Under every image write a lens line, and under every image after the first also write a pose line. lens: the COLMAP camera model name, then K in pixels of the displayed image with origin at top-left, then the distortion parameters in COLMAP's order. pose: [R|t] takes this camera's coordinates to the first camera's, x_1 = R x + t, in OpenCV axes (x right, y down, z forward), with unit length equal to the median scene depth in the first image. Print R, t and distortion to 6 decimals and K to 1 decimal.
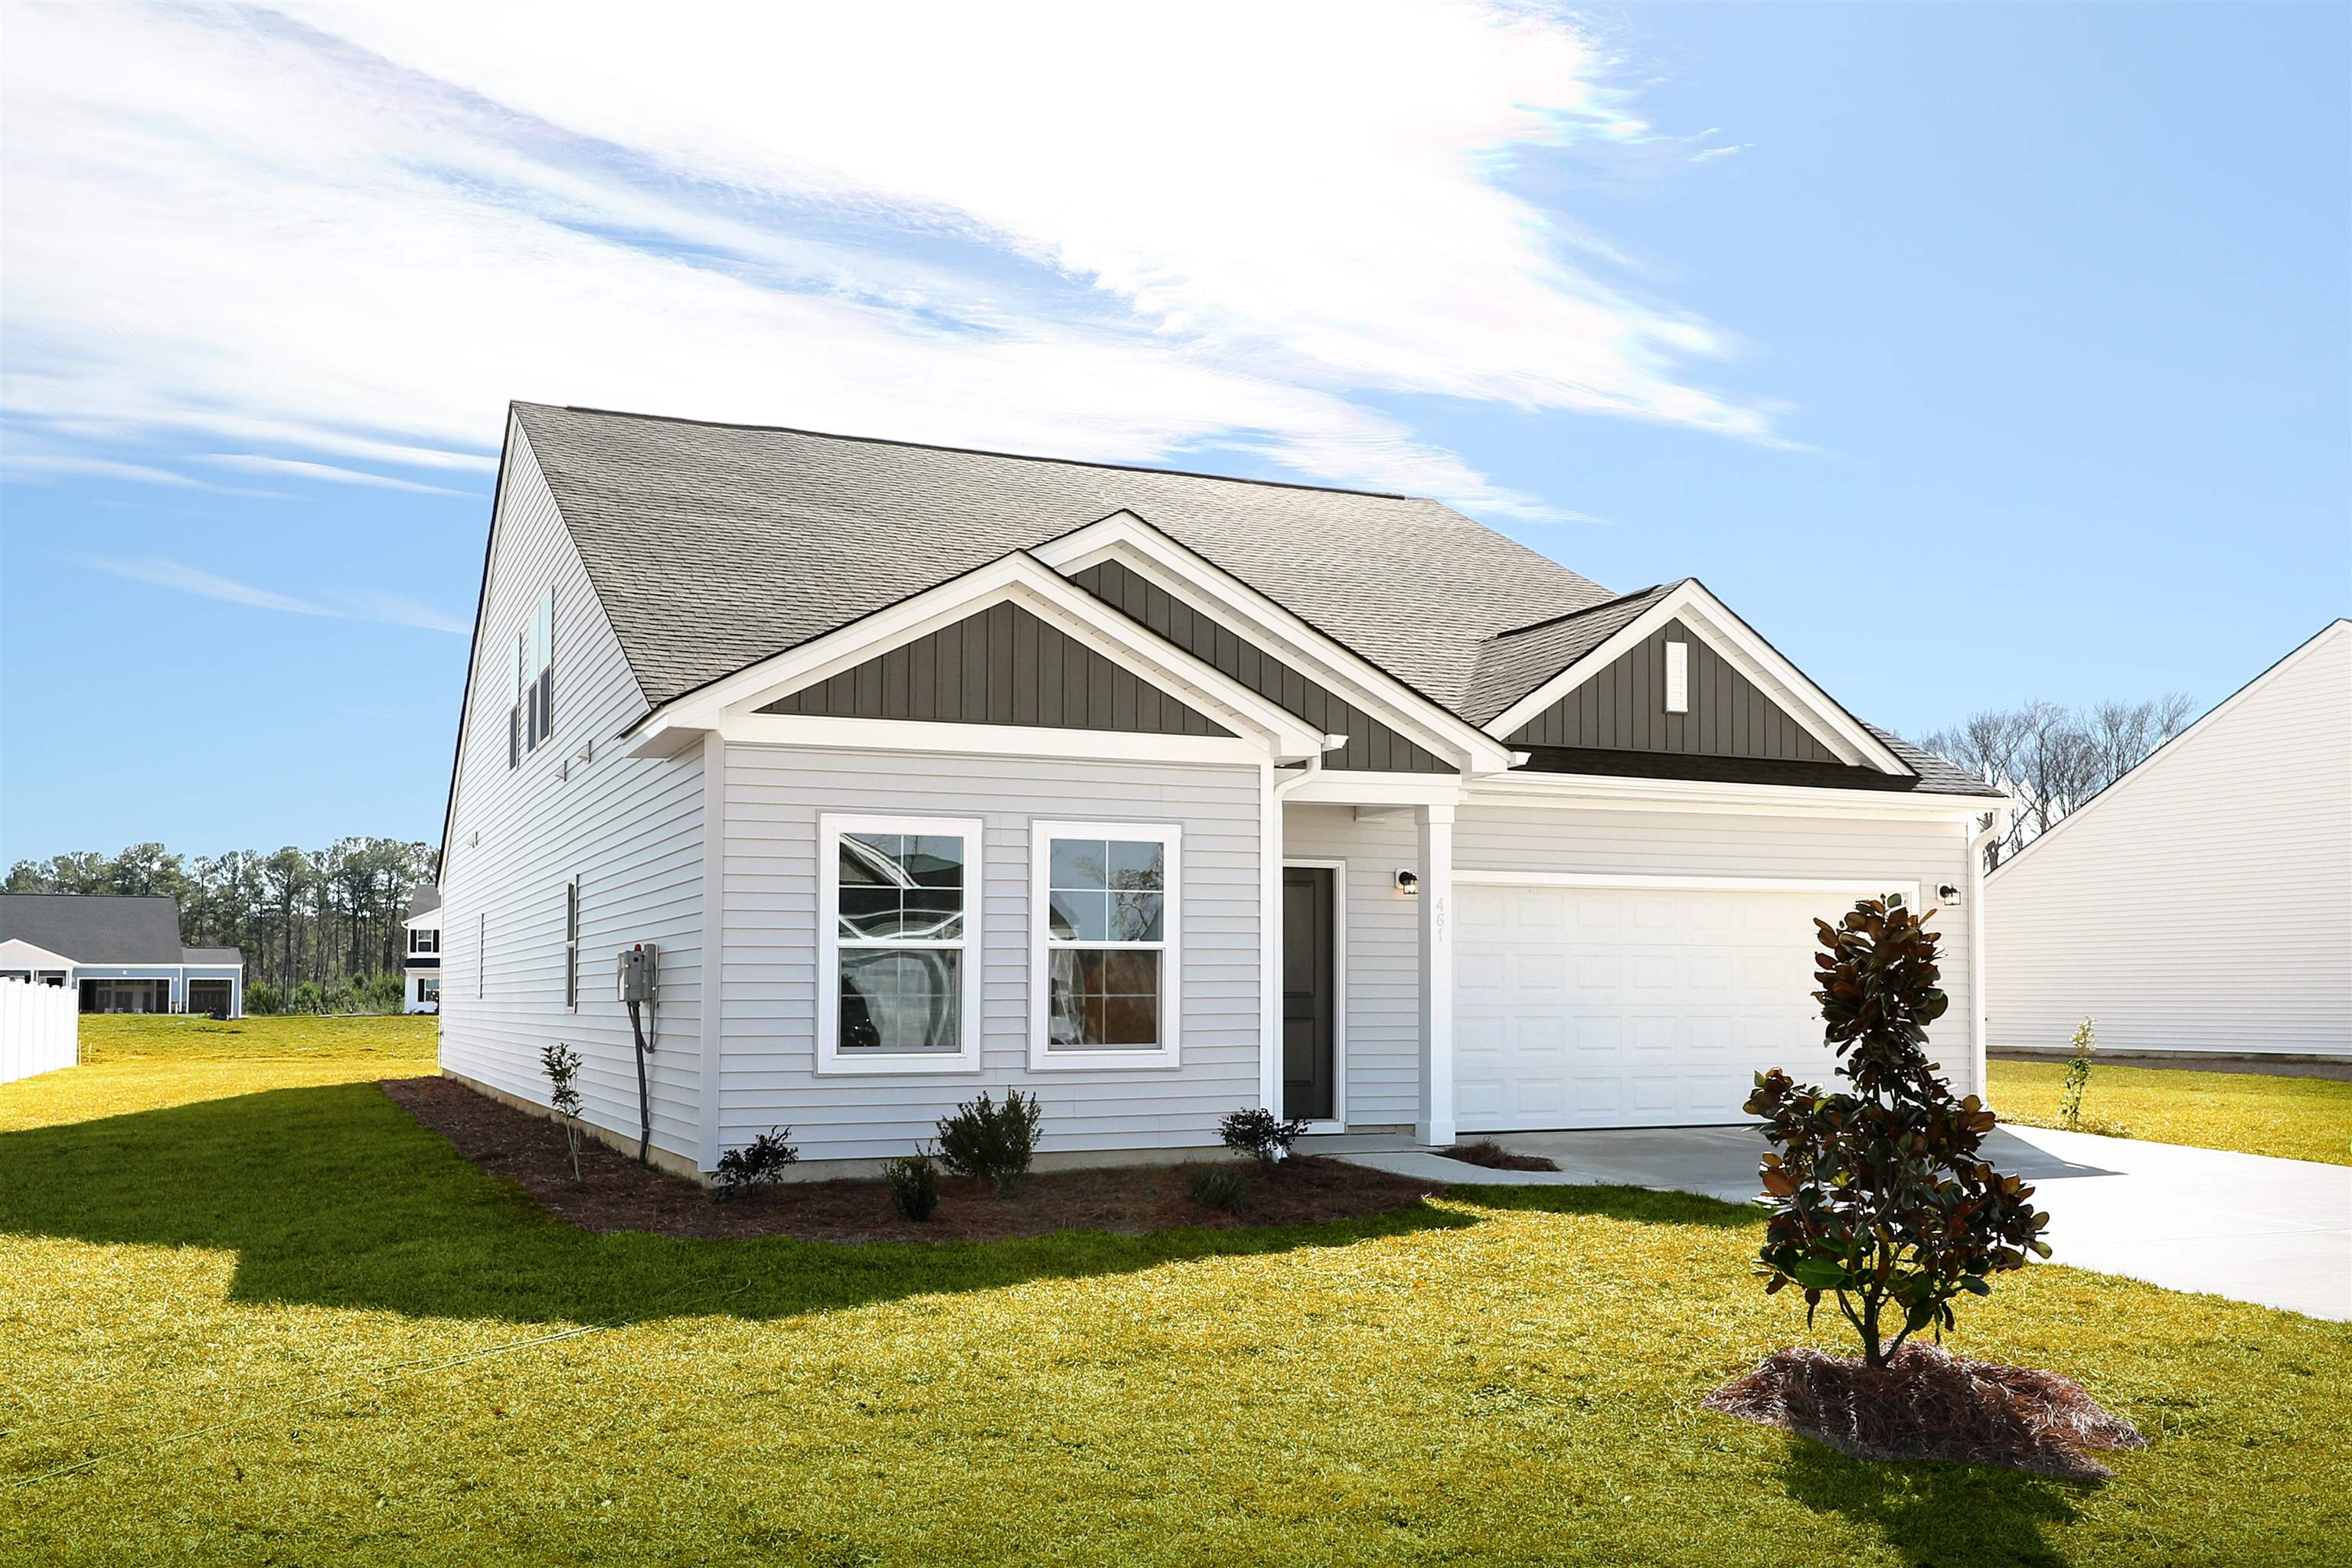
lens RADIAL K [[2096.0, 0, 1176.0], [0, 2096.0, 784.0], [0, 0, 1]] dist [0.004189, 0.002384]
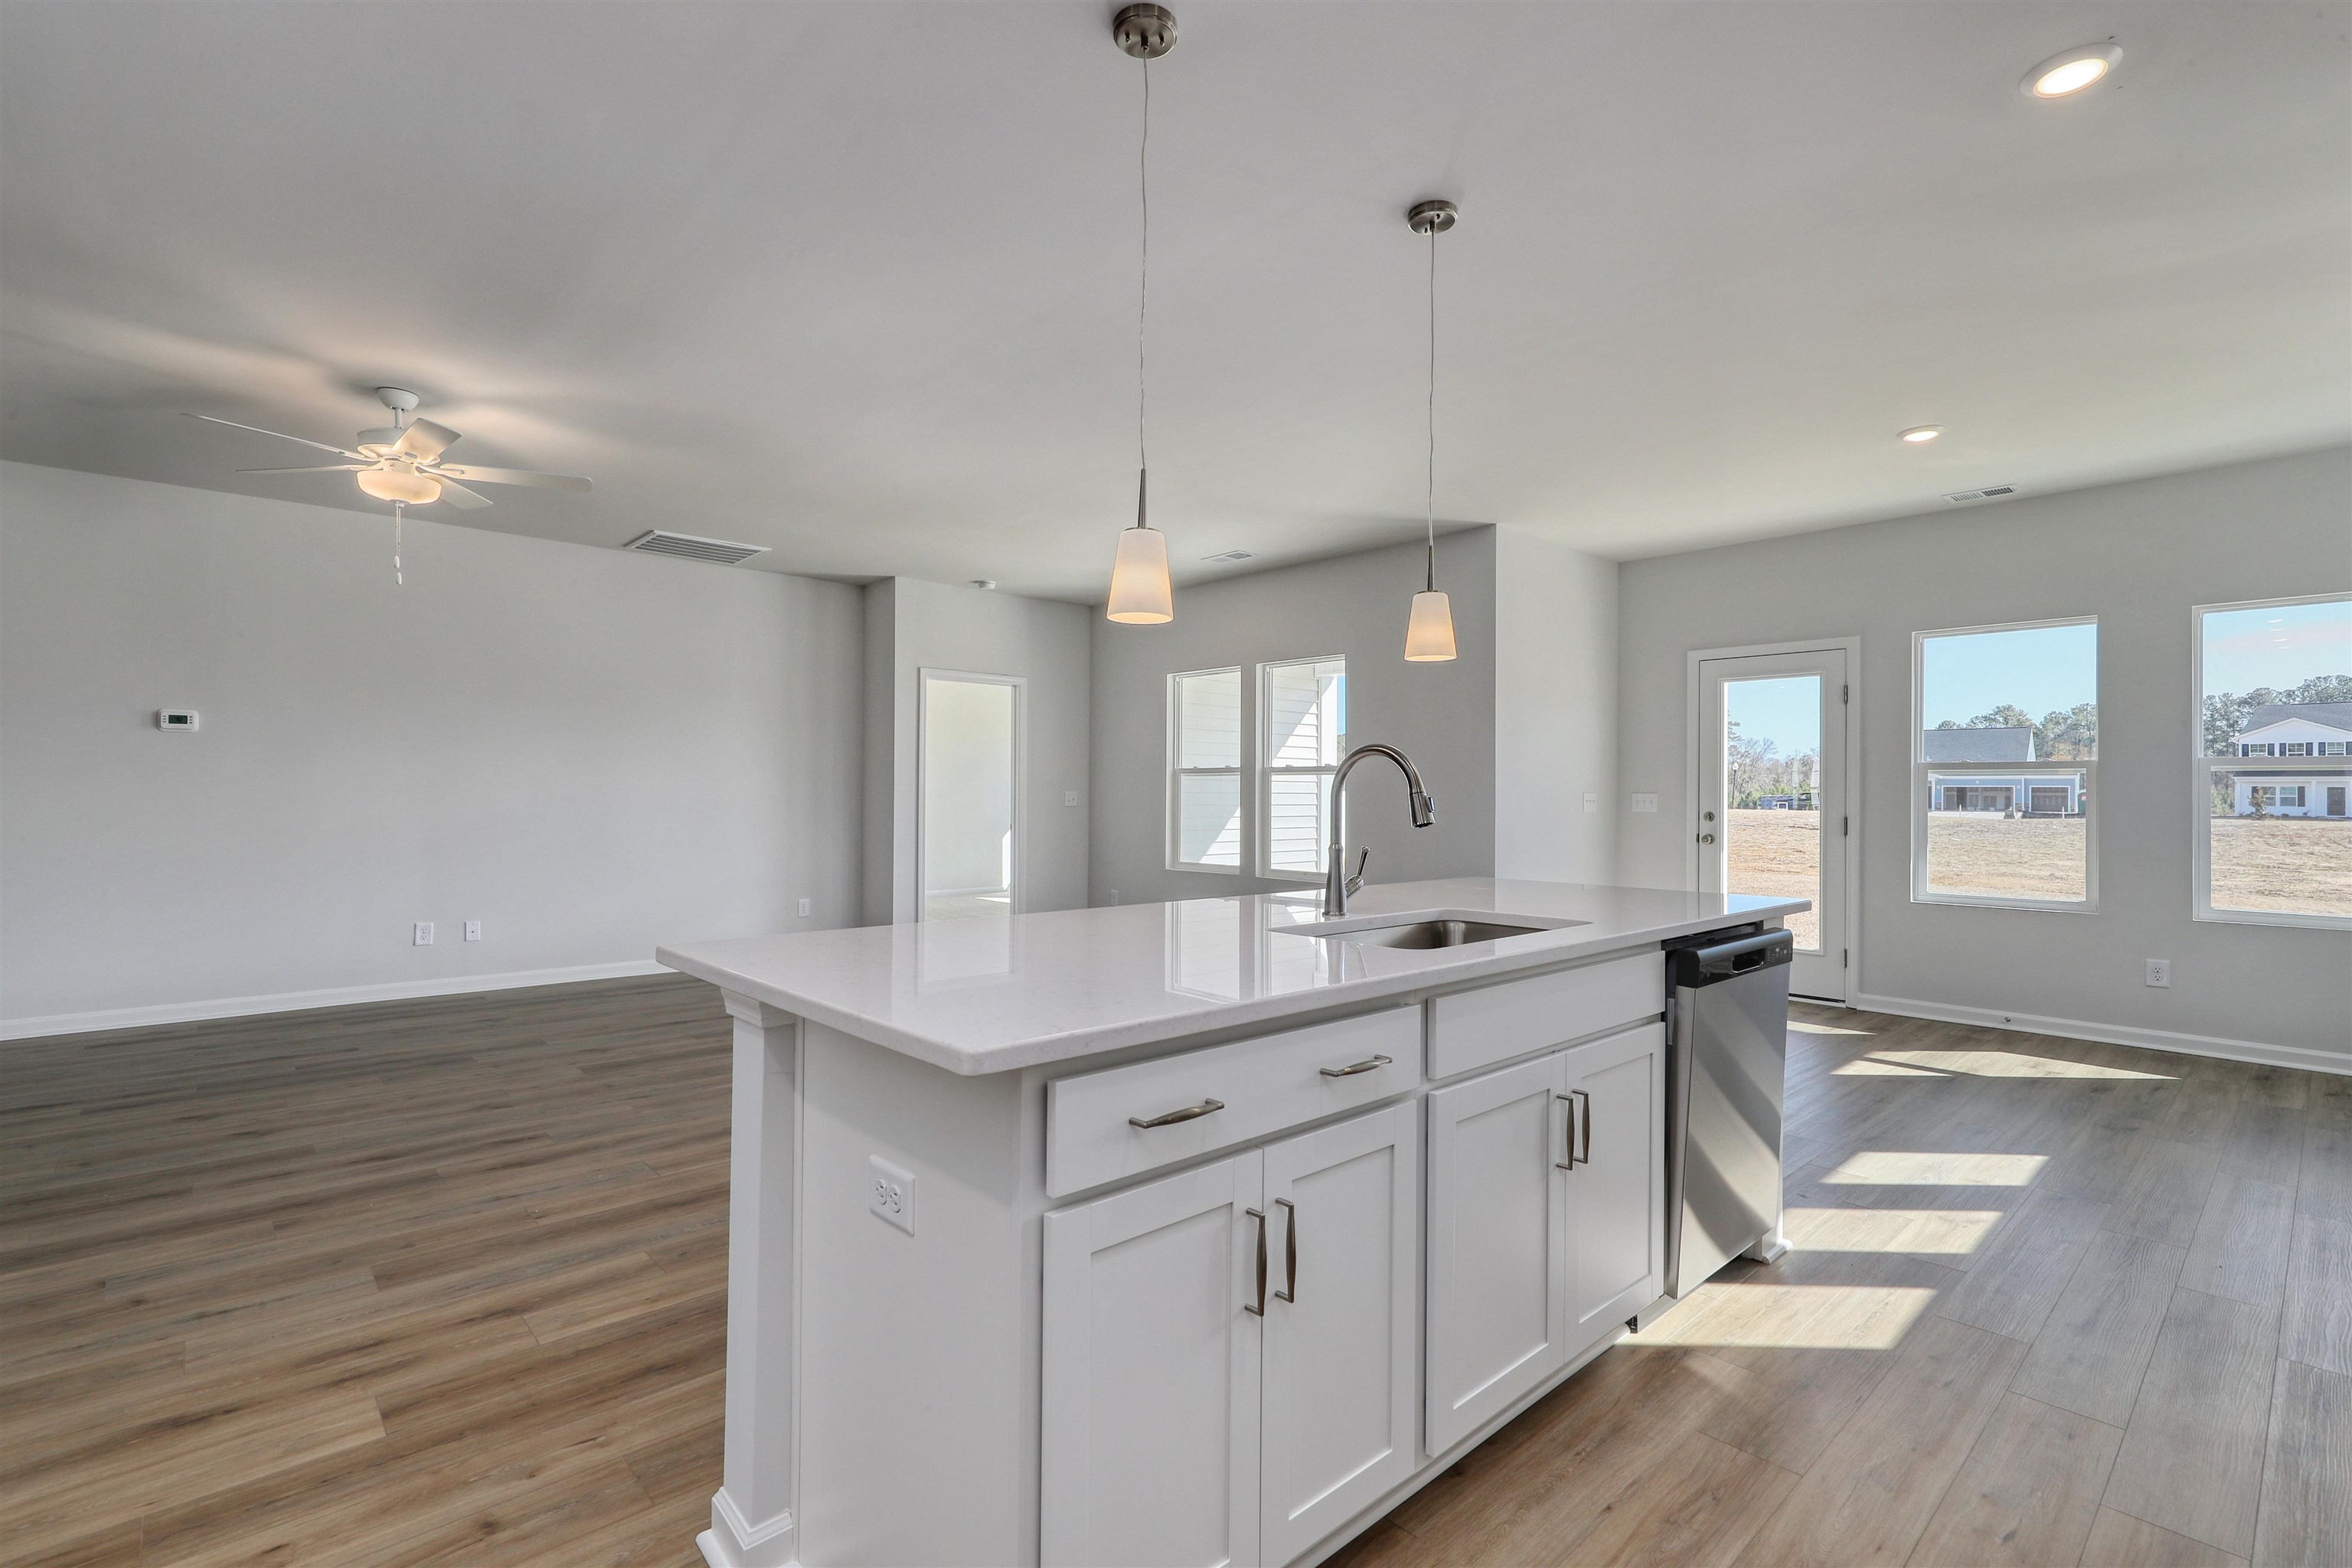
lens RADIAL K [[1073.9, 0, 1176.0], [0, 1073.9, 784.0], [0, 0, 1]] dist [0.003087, -0.000012]
pose [[0.327560, -0.000977, -0.944830, 0.002294], [0.087056, 0.995777, 0.029151, 0.010622], [0.940811, -0.091802, 0.326262, 0.116635]]
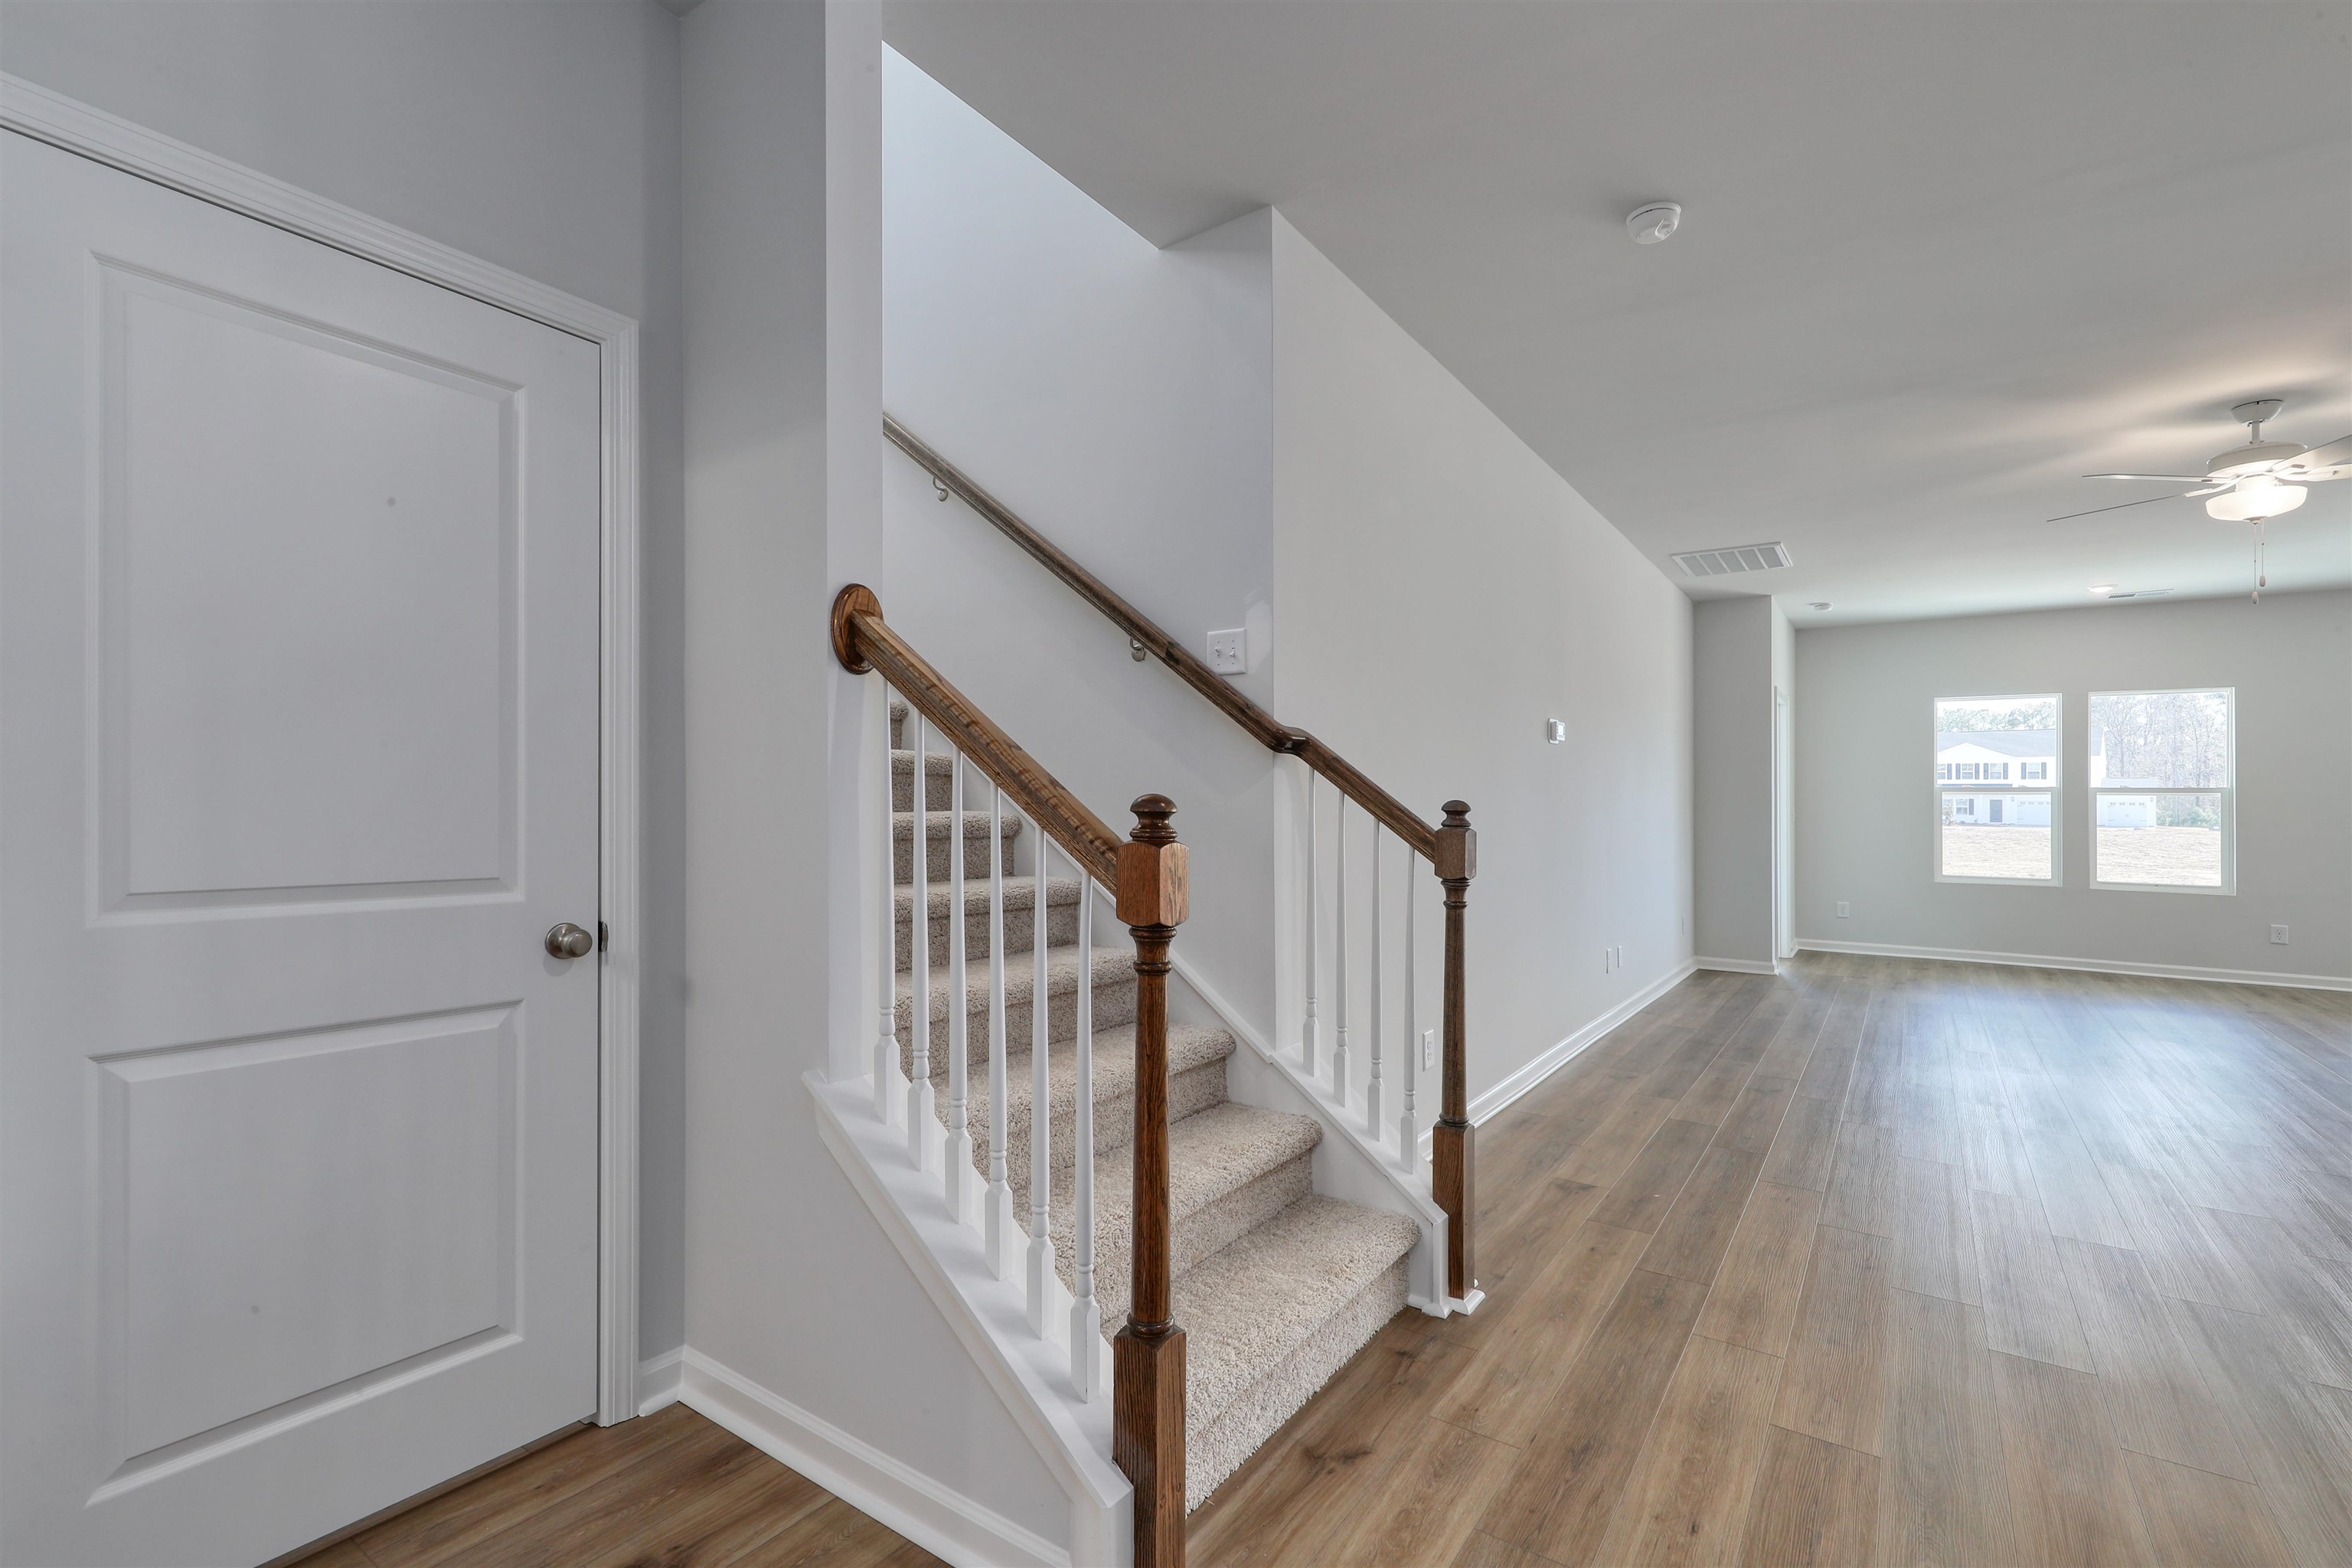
lens RADIAL K [[1048.8, 0, 1176.0], [0, 1048.8, 784.0], [0, 0, 1]] dist [0.015321, -0.000077]
pose [[0.522295, -0.002921, -0.852760, -0.010359], [0.072054, 0.996569, 0.040717, 0.008152], [0.849715, -0.082711, 0.520714, 0.092079]]
